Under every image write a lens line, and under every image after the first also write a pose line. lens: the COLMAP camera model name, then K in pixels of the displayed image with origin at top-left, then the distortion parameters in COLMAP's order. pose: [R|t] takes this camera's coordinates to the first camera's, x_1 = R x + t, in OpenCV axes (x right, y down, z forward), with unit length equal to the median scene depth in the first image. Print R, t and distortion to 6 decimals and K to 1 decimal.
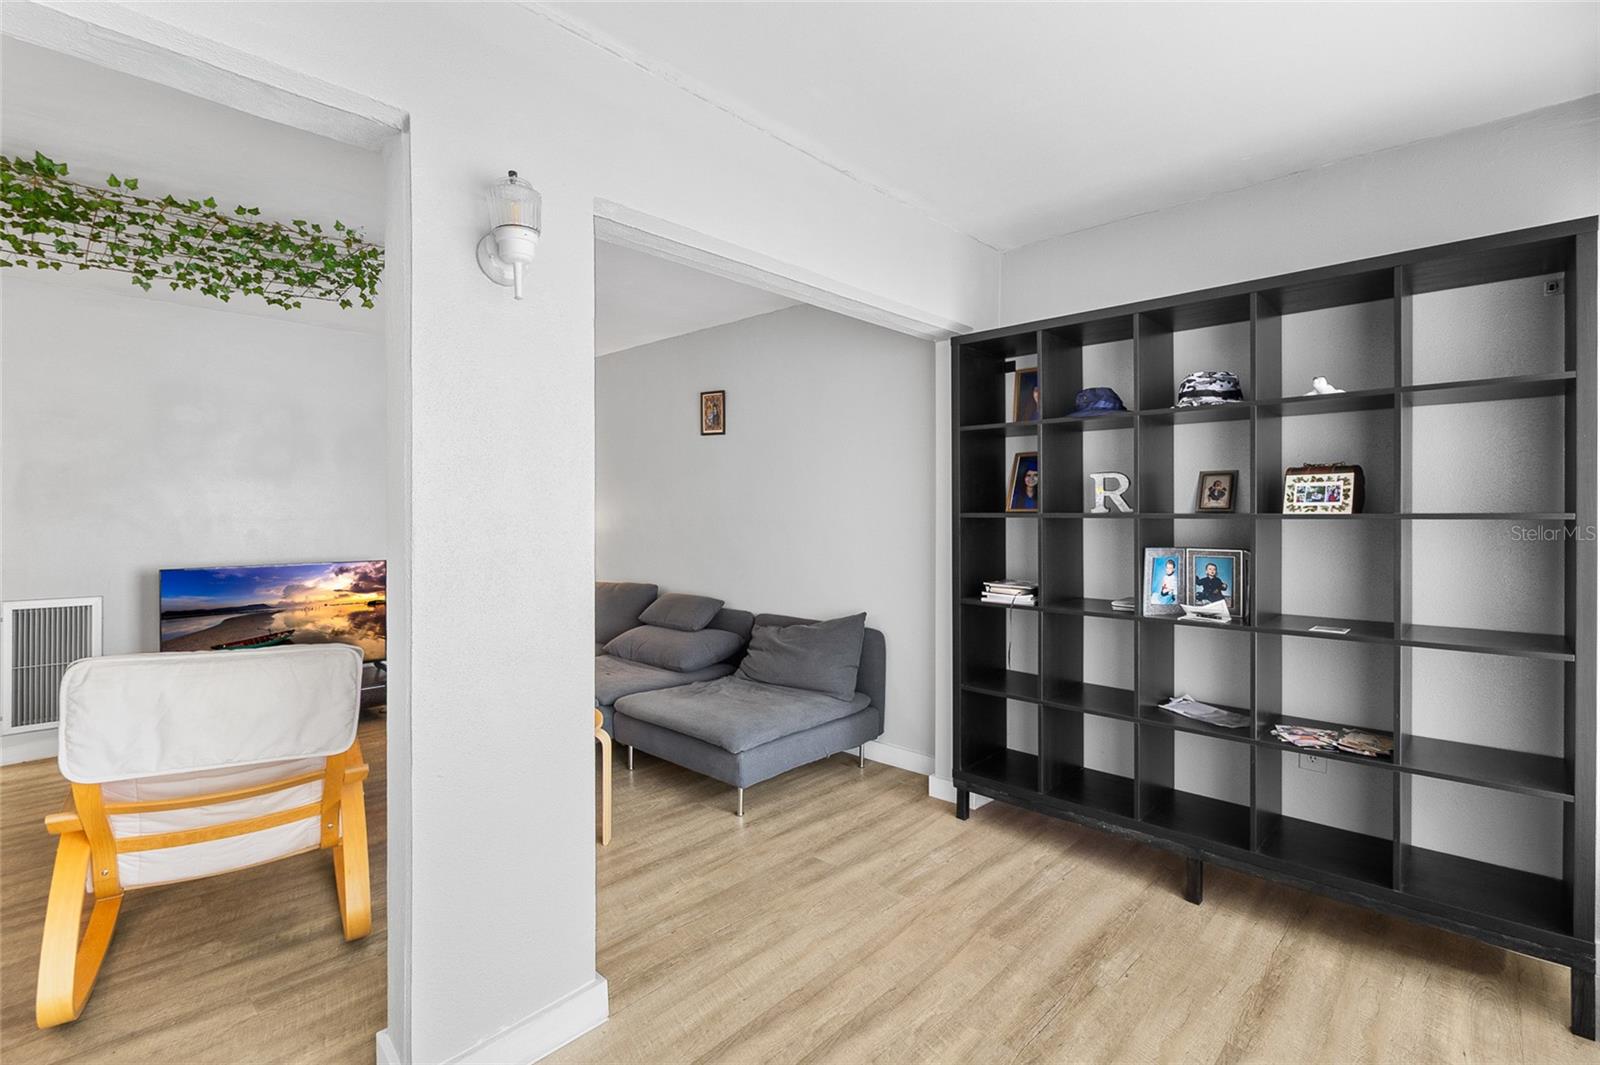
lens RADIAL K [[692.7, 0, 802.4], [0, 692.7, 521.9], [0, 0, 1]] dist [0.004218, 0.000046]
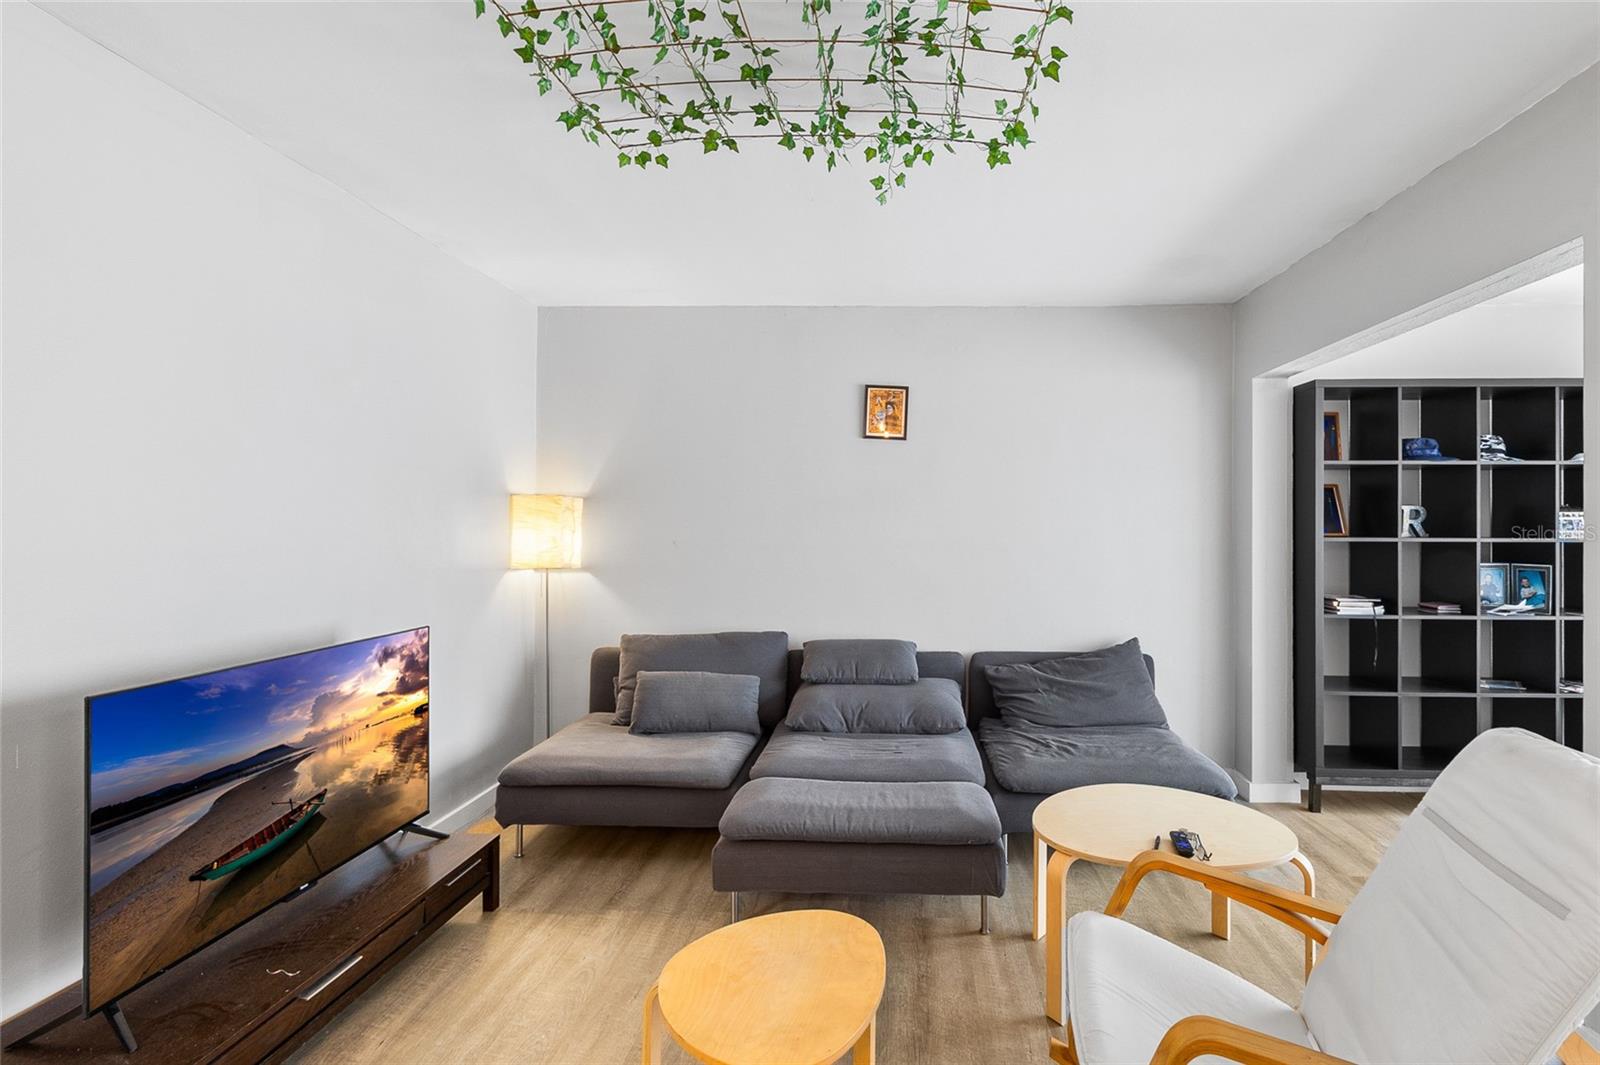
lens RADIAL K [[740.9, 0, 805.8], [0, 740.9, 533.0], [0, 0, 1]] dist [-0.005961, -0.000006]
pose [[0.784247, -0.006559, 0.620414, -0.767140], [0.006254, 0.999977, 0.002666, -0.018849], [-0.620417, 0.001789, 0.784270, 0.387683]]
